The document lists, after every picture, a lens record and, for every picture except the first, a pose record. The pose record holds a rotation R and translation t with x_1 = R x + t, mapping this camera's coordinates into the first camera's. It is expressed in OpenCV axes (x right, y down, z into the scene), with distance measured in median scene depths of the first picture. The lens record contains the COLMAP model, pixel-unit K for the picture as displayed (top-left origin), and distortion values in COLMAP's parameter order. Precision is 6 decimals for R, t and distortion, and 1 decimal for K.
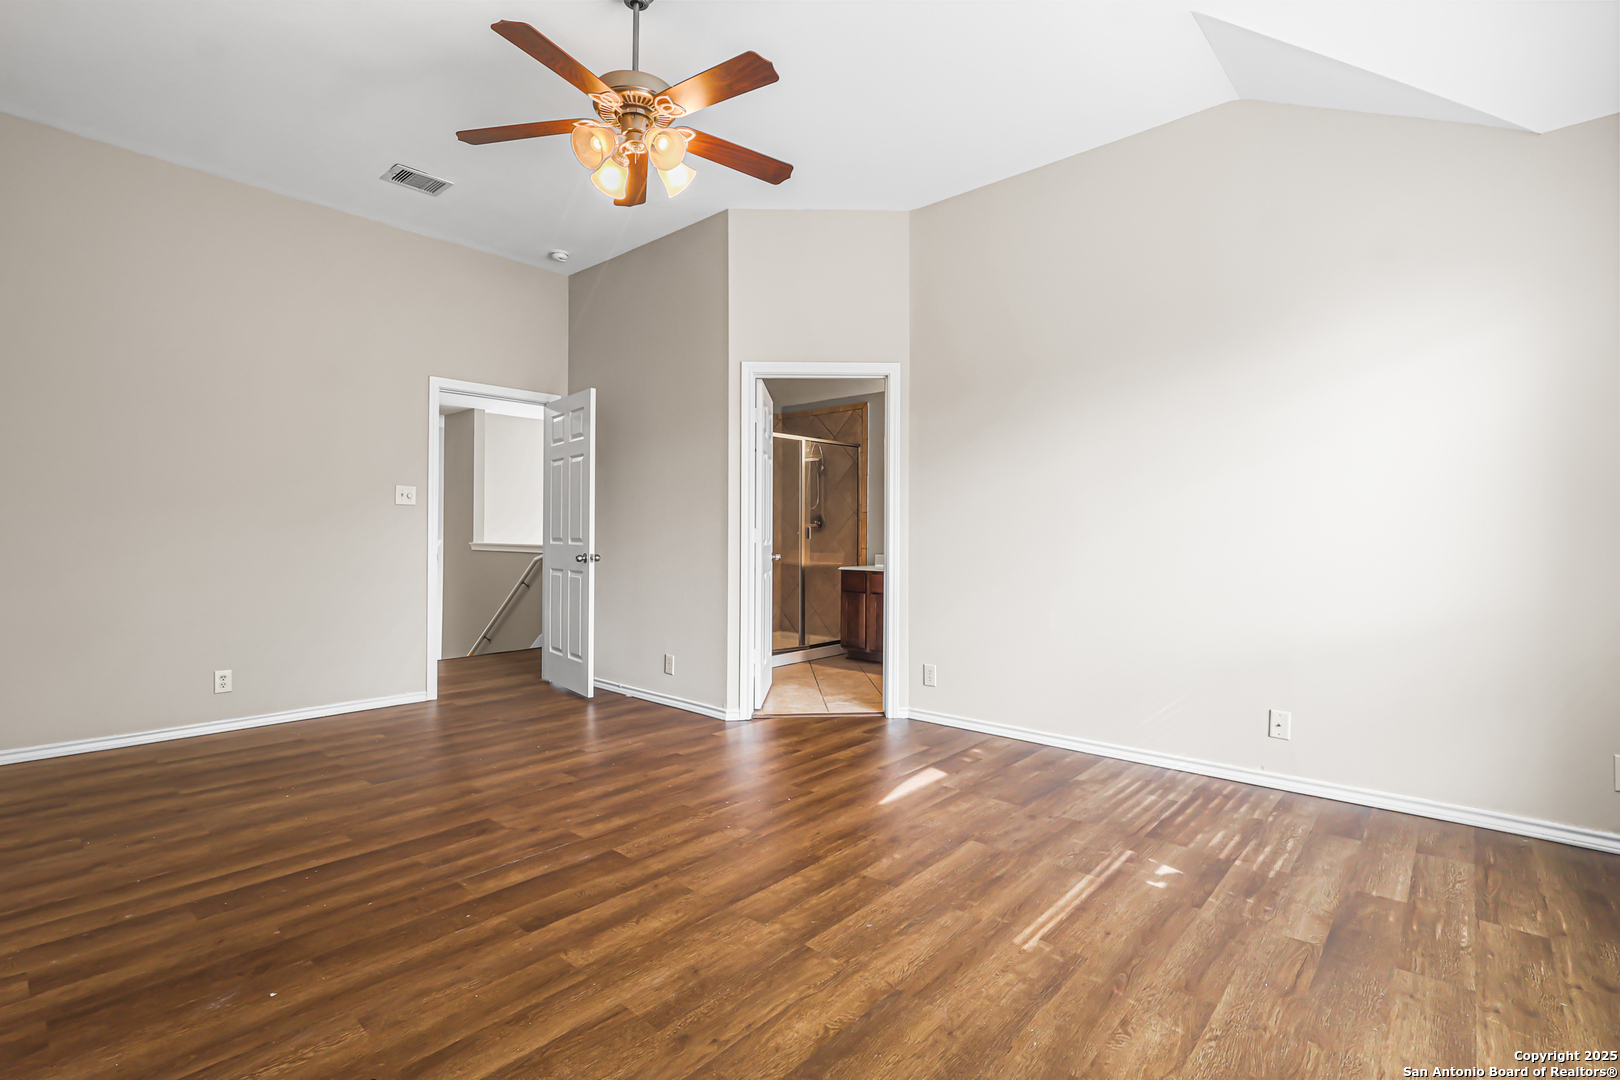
lens RADIAL K [[748.7, 0, 807.4], [0, 748.7, 539.6], [0, 0, 1]] dist [-0.001441, -0.000994]
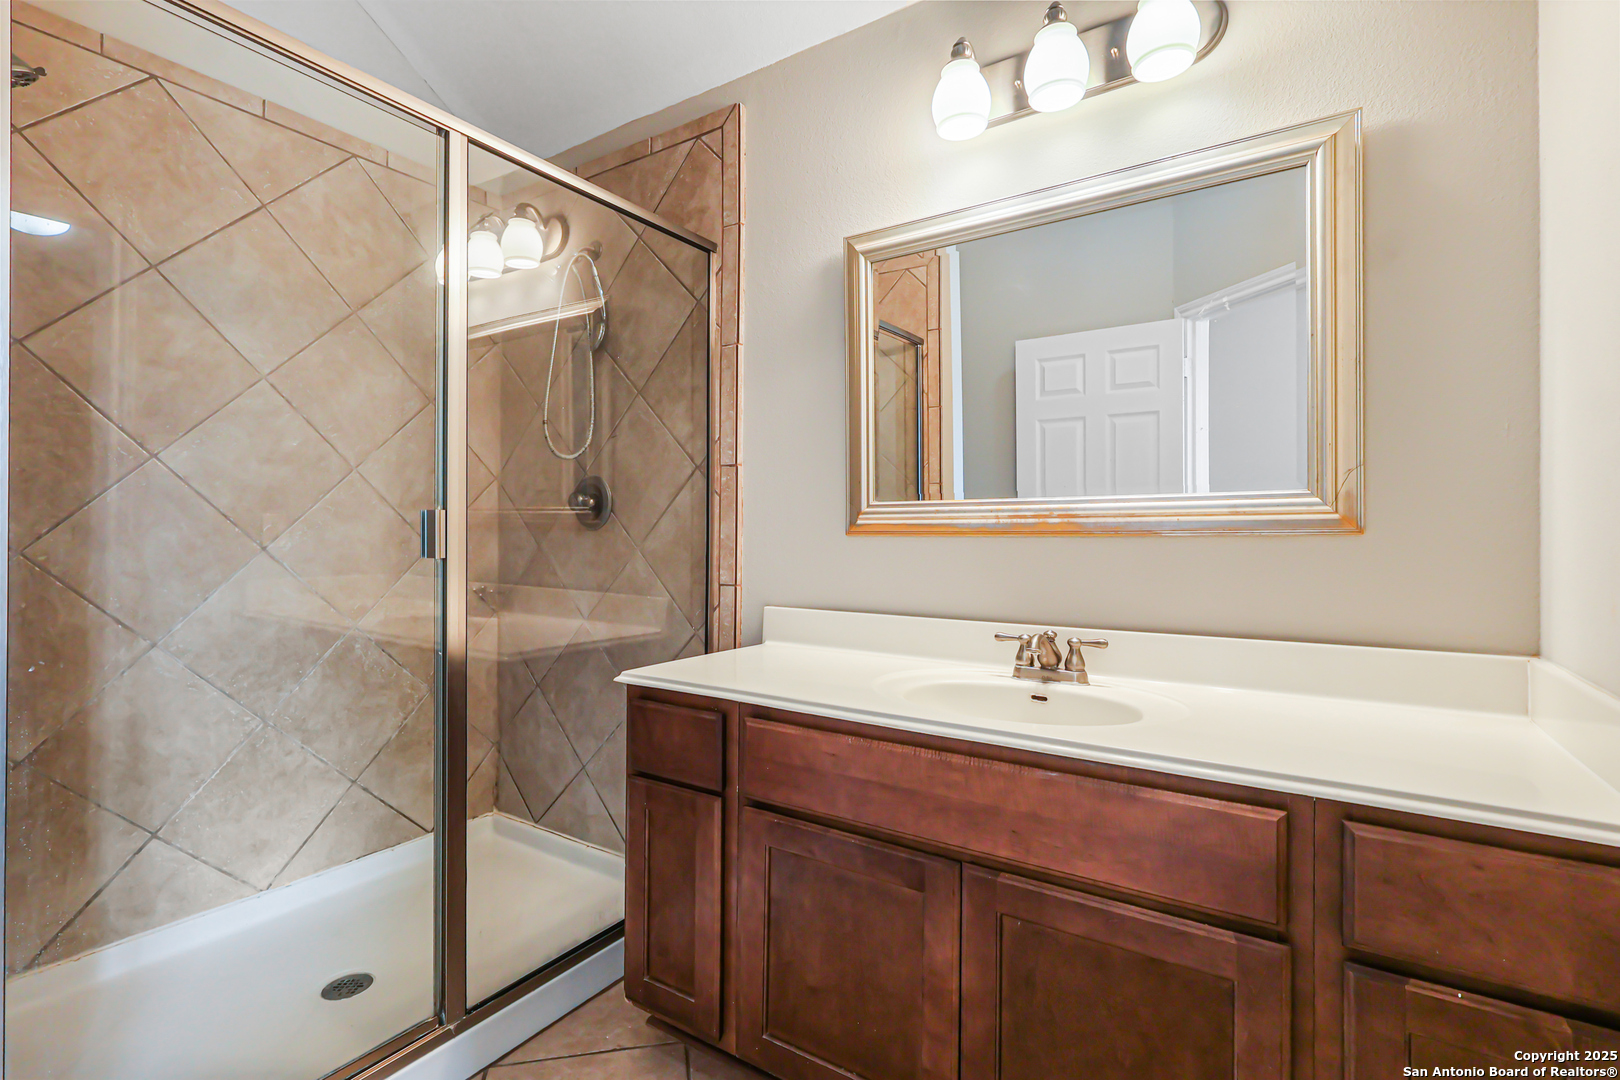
lens RADIAL K [[748.7, 0, 801.6], [0, 748.7, 541.3], [0, 0, 1]] dist [-0.001441, -0.000994]
pose [[0.990644, -0.001059, 0.136469, 0.063611], [-0.000221, 0.999956, 0.009360, -0.008495], [-0.136473, -0.009302, 0.990600, 0.697146]]
